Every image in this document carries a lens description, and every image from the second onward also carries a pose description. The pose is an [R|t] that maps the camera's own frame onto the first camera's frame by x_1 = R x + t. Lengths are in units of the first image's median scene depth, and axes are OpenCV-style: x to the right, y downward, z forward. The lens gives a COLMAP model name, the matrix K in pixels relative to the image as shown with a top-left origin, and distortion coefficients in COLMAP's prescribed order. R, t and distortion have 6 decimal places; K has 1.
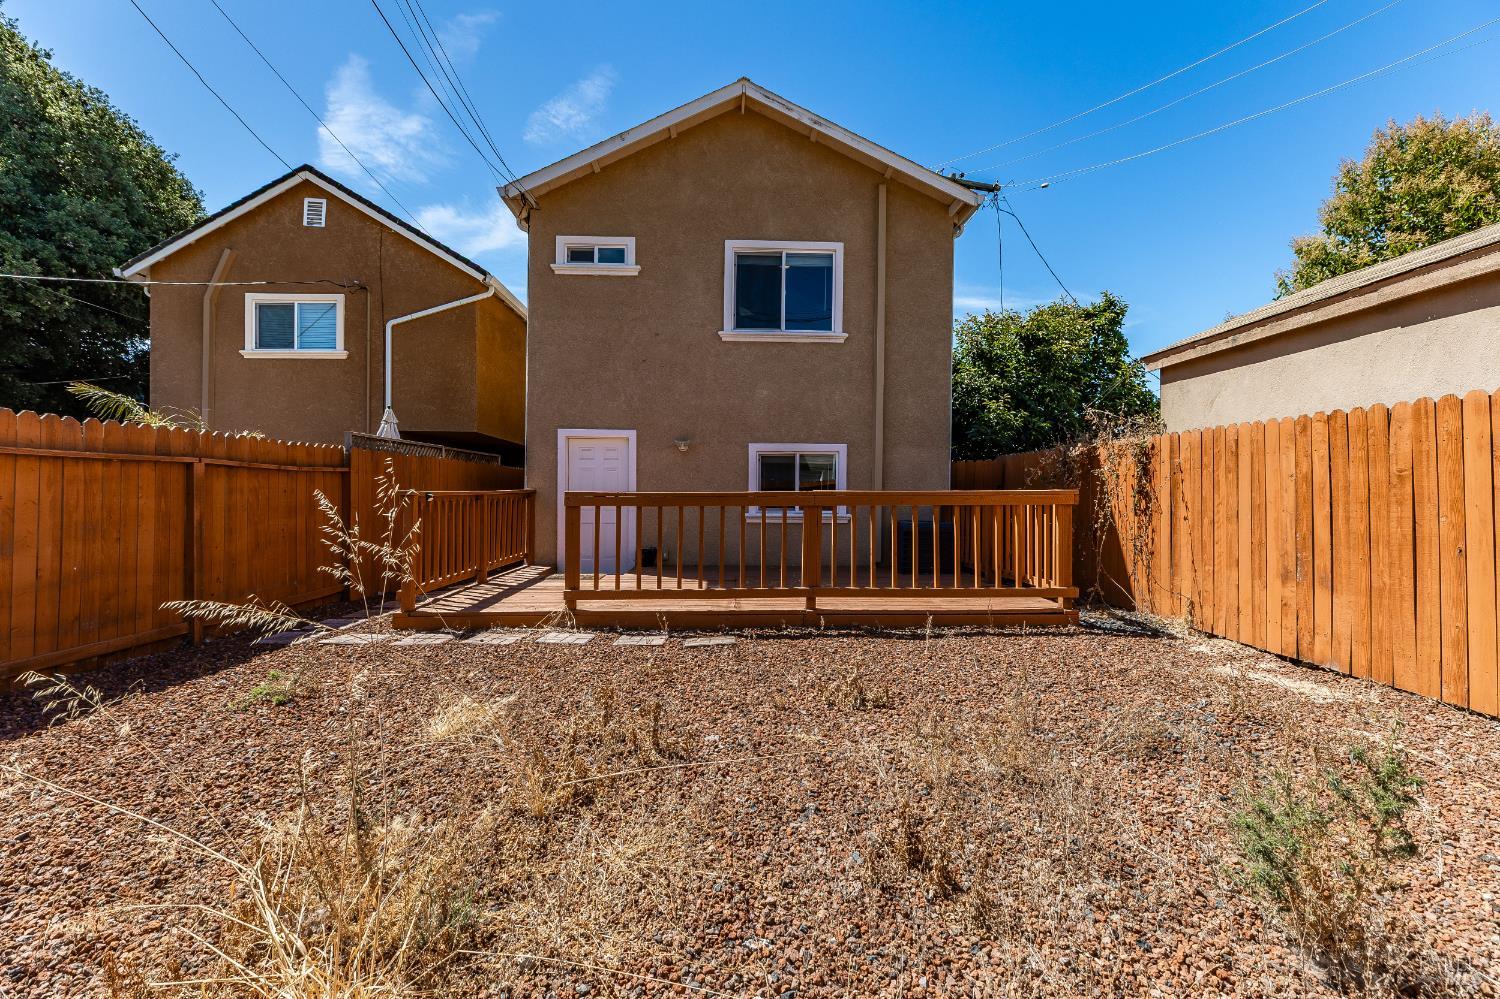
lens RADIAL K [[666.5, 0, 750.0], [0, 666.5, 499.5], [0, 0, 1]] dist [0.005399, -0.000344]
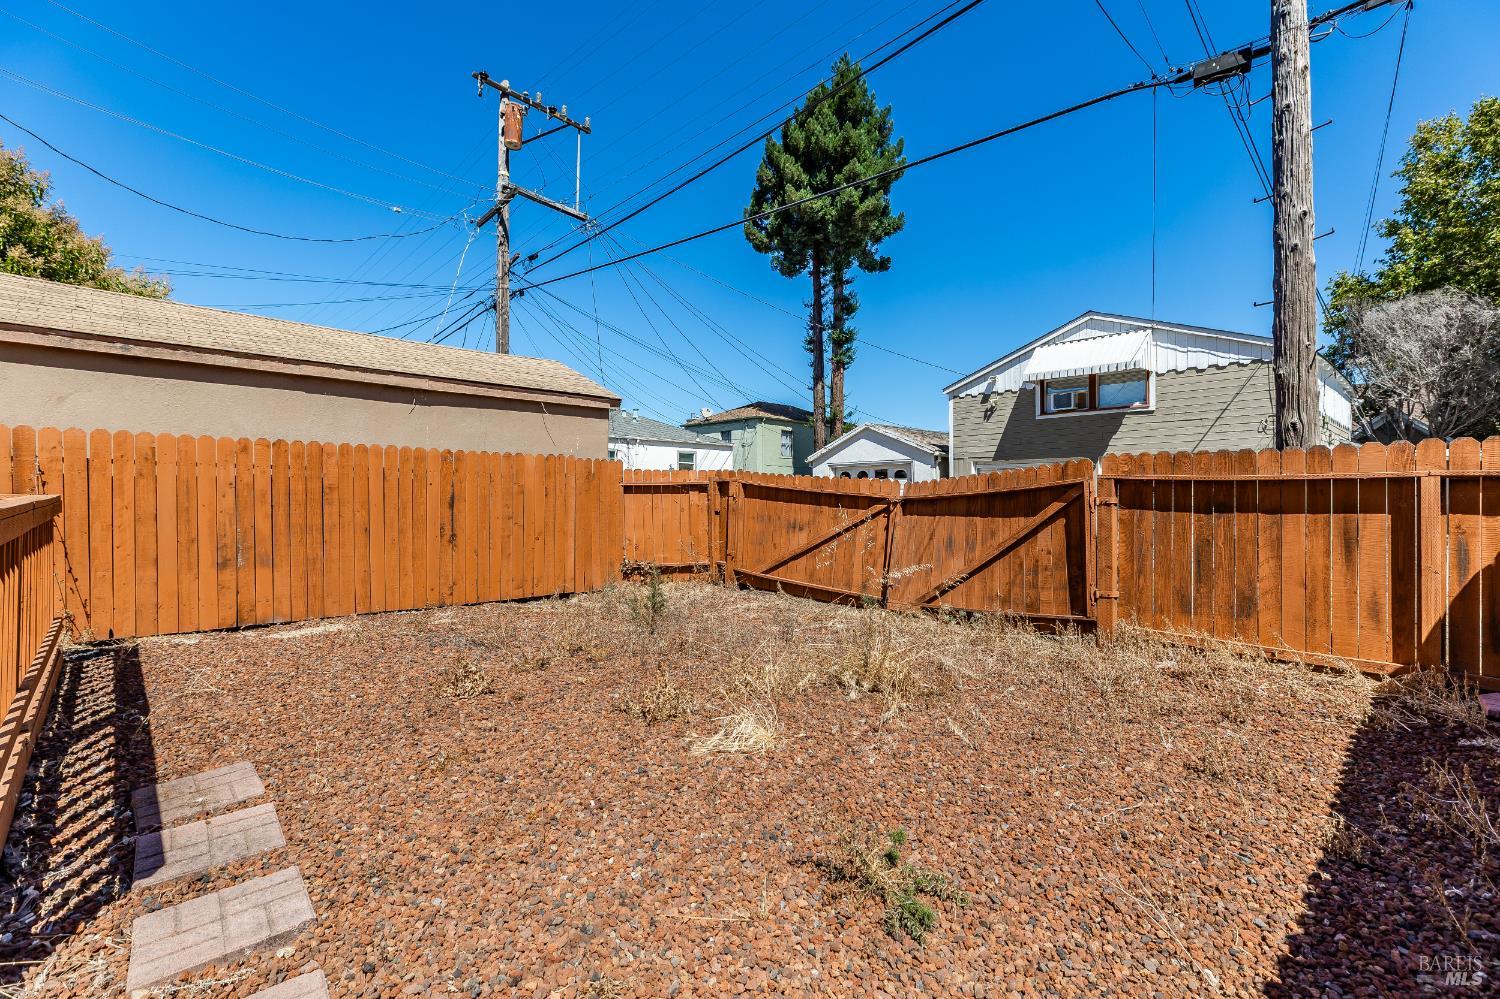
lens RADIAL K [[666.5, 0, 750.0], [0, 666.5, 499.5], [0, 0, 1]] dist [0.005399, -0.000344]
pose [[-0.682112, 0.000093, 0.731248, -0.895622], [0.007259, 0.999952, 0.006645, -0.007777], [-0.731212, 0.009841, -0.682080, 1.306033]]
